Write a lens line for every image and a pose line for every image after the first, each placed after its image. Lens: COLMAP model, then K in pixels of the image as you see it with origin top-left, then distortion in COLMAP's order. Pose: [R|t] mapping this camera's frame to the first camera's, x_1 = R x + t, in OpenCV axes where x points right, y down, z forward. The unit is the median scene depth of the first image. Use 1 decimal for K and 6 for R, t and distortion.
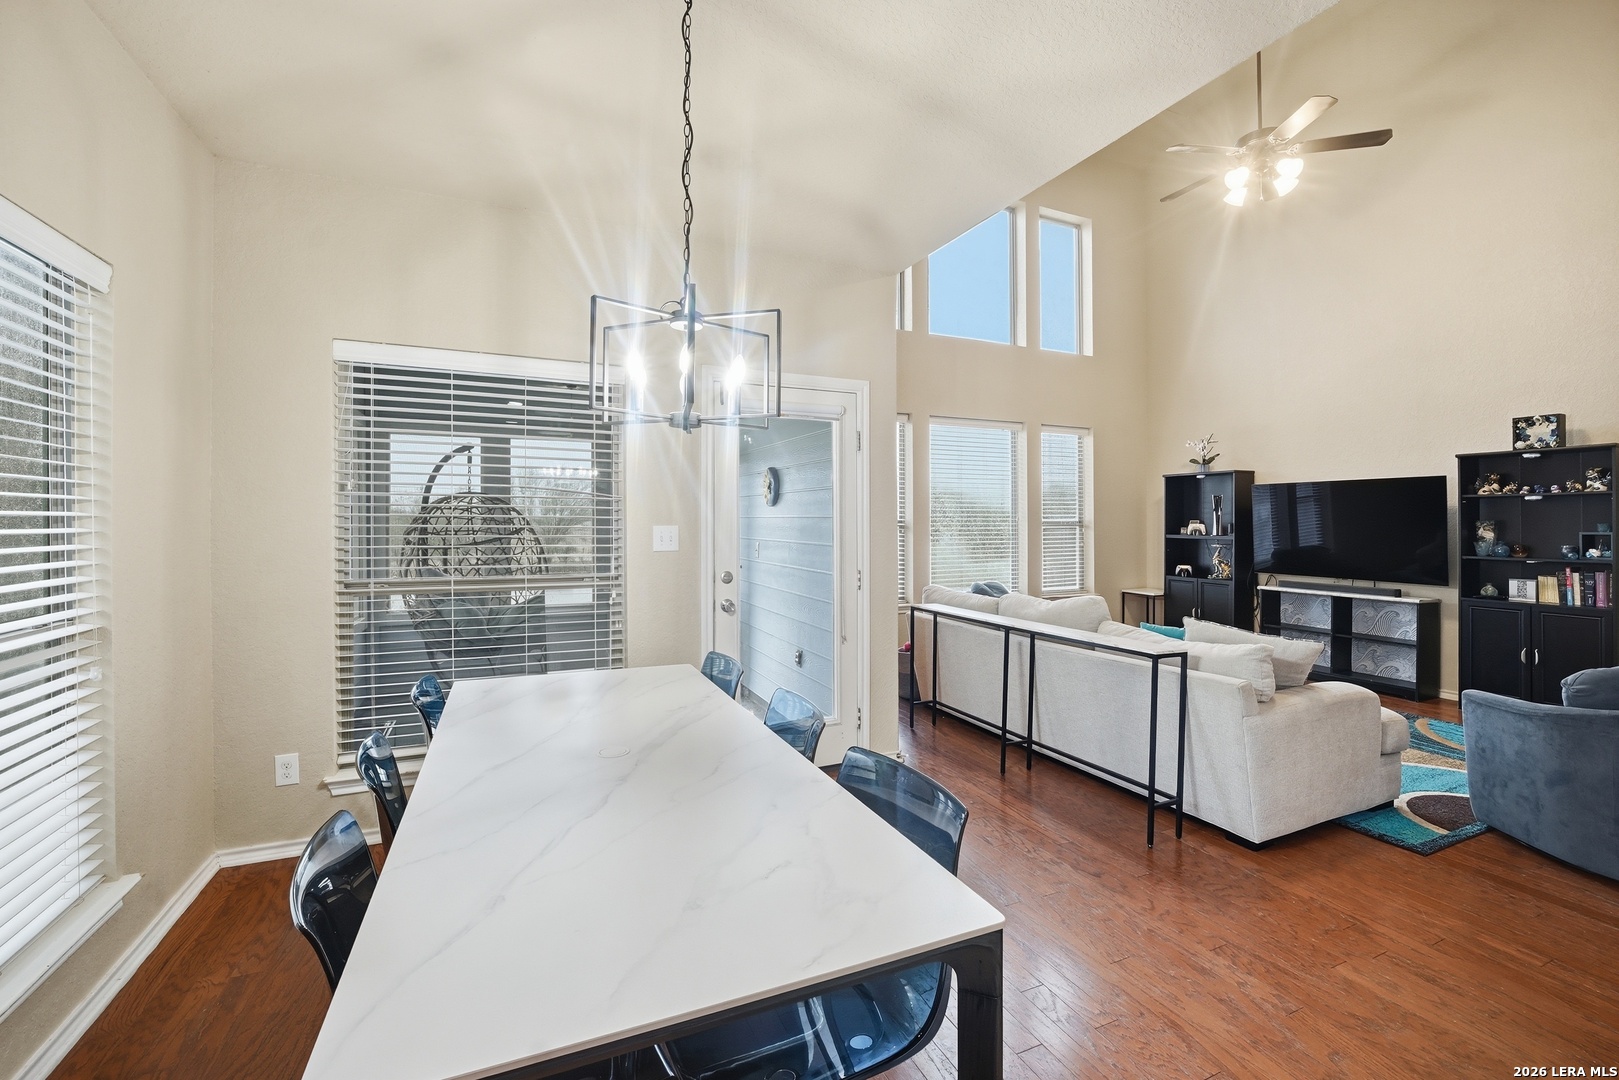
lens RADIAL K [[675.7, 0, 800.6], [0, 675.7, 520.2], [0, 0, 1]] dist [-0.023251, 0.004174]
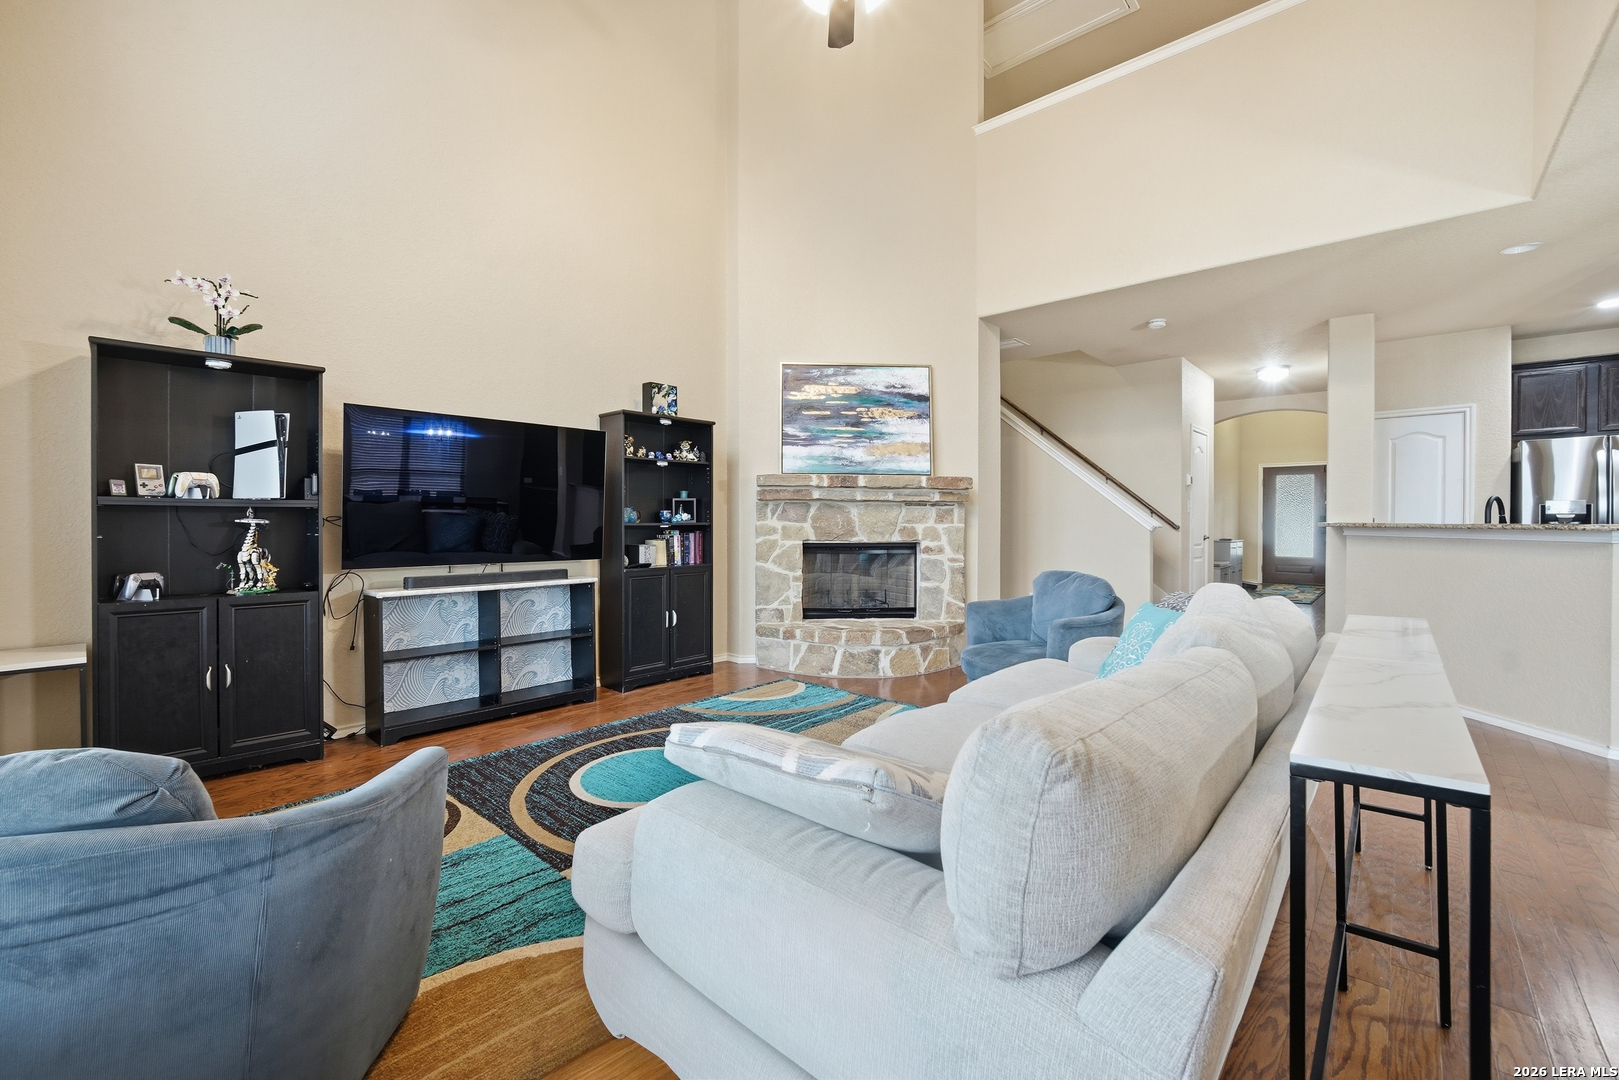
lens RADIAL K [[675.7, 0, 792.2], [0, 675.7, 528.0], [0, 0, 1]] dist [-0.023251, 0.004174]
pose [[-0.402132, -0.011795, 0.915506, 0.069644], [-0.004828, 0.999930, 0.010762, 0.050314], [-0.915569, -0.000092, -0.402161, 1.172184]]
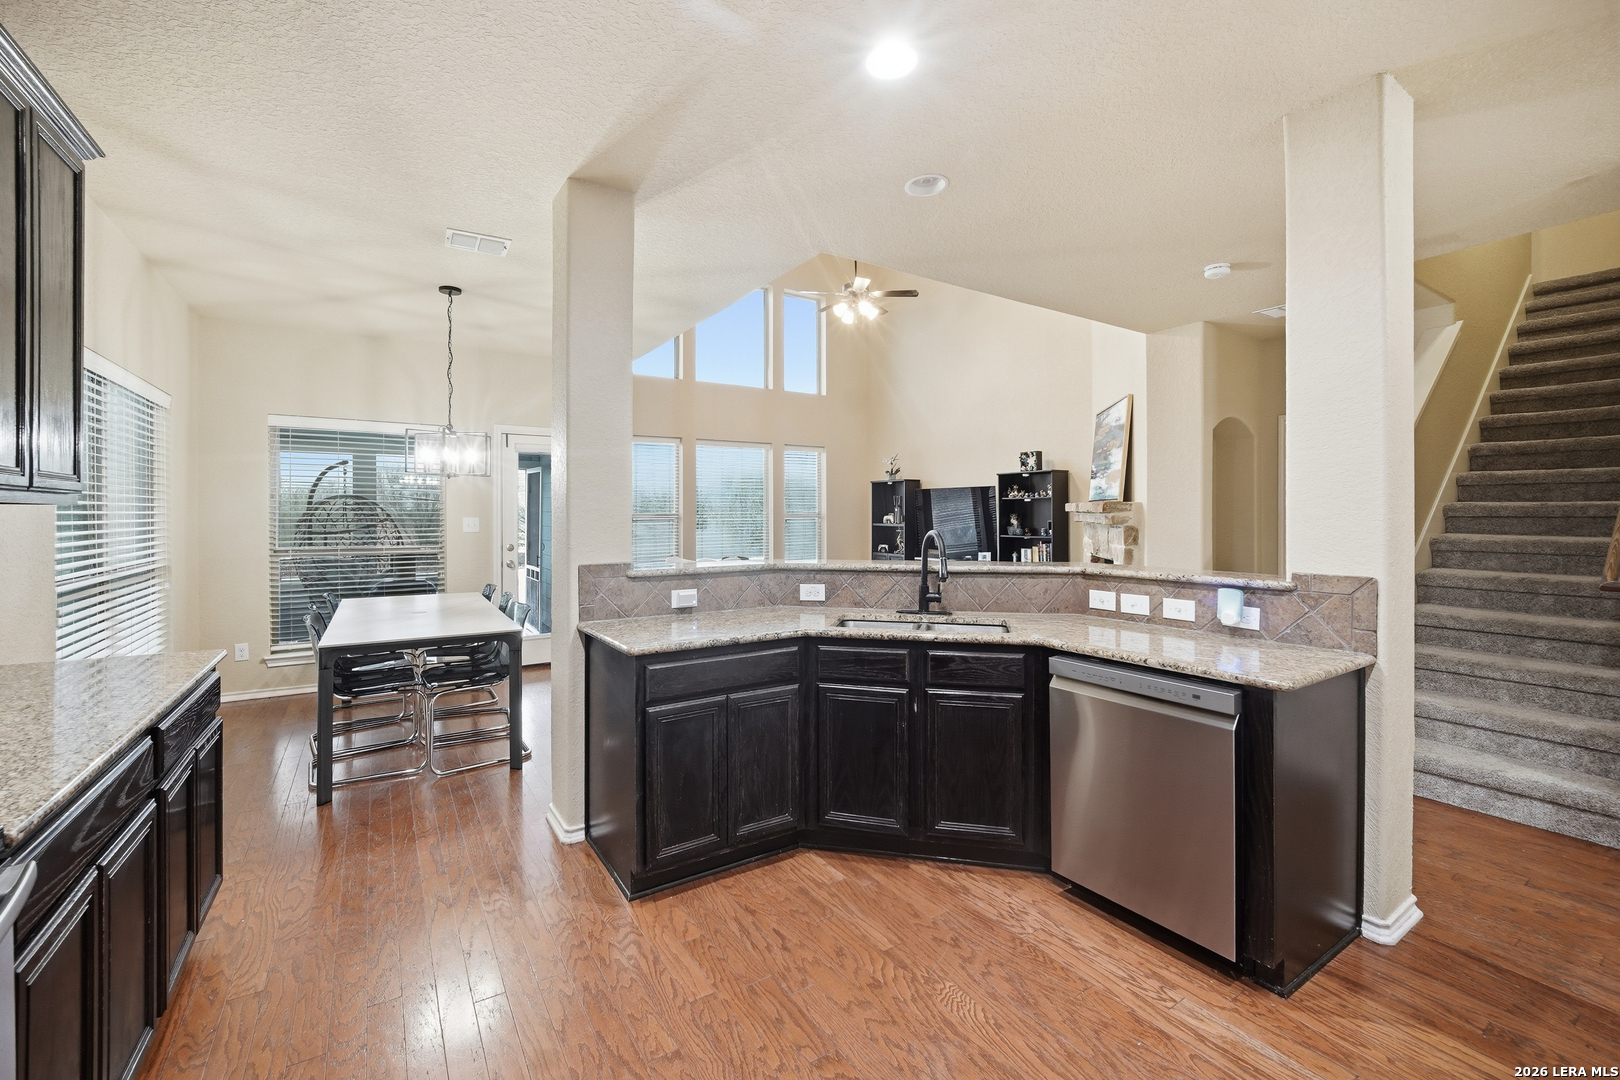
lens RADIAL K [[676.1, 0, 800.9], [0, 676.1, 514.5], [0, 0, 1]] dist [-0.023251, 0.004174]
pose [[0.988679, -0.001067, 0.150045, 0.264737], [0.000481, 0.999992, 0.003943, -0.004303], [-0.150048, -0.003827, 0.988671, -0.584465]]
